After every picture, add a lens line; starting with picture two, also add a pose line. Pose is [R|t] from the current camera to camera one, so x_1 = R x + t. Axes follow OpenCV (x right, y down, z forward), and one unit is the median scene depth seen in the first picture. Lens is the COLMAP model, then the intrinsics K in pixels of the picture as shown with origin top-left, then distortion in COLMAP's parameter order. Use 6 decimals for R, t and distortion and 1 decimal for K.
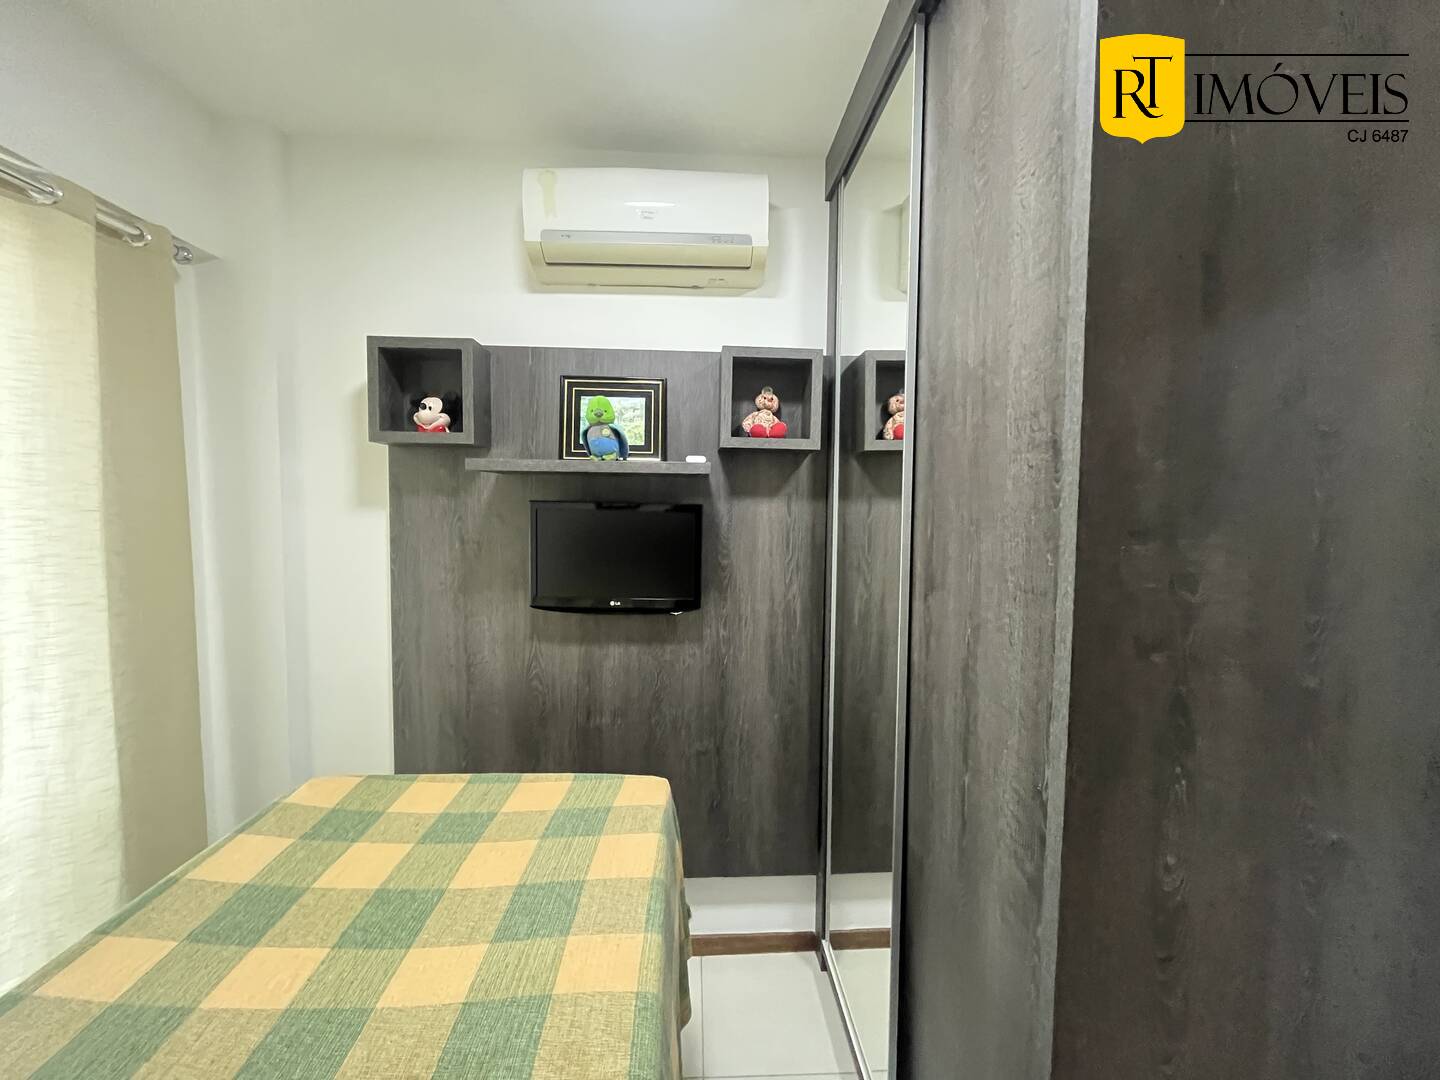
lens RADIAL K [[577.2, 0, 716.6], [0, 577.2, 538.2], [0, 0, 1]] dist [-0.003037, -0.000307]
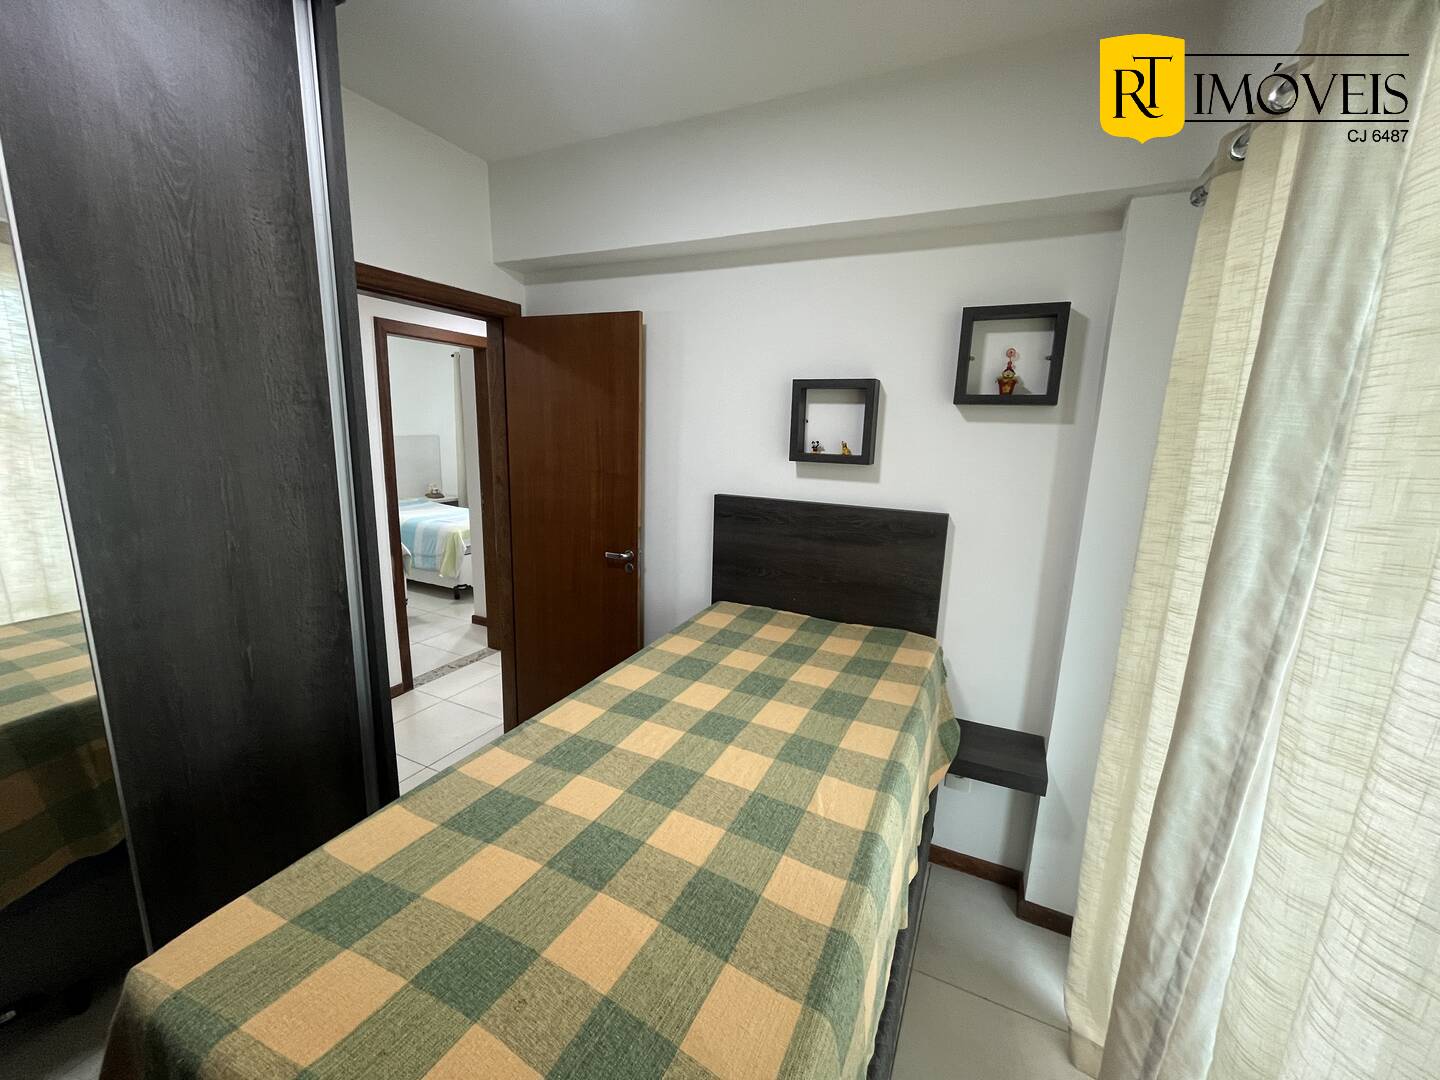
lens RADIAL K [[577.2, 0, 723.7], [0, 577.2, 537.4], [0, 0, 1]] dist [-0.003037, -0.000307]
pose [[-0.878344, -0.134373, 0.458754, -1.328029], [-0.012128, 0.965634, 0.259623, -0.223213], [-0.477875, 0.222475, -0.849789, 1.869760]]
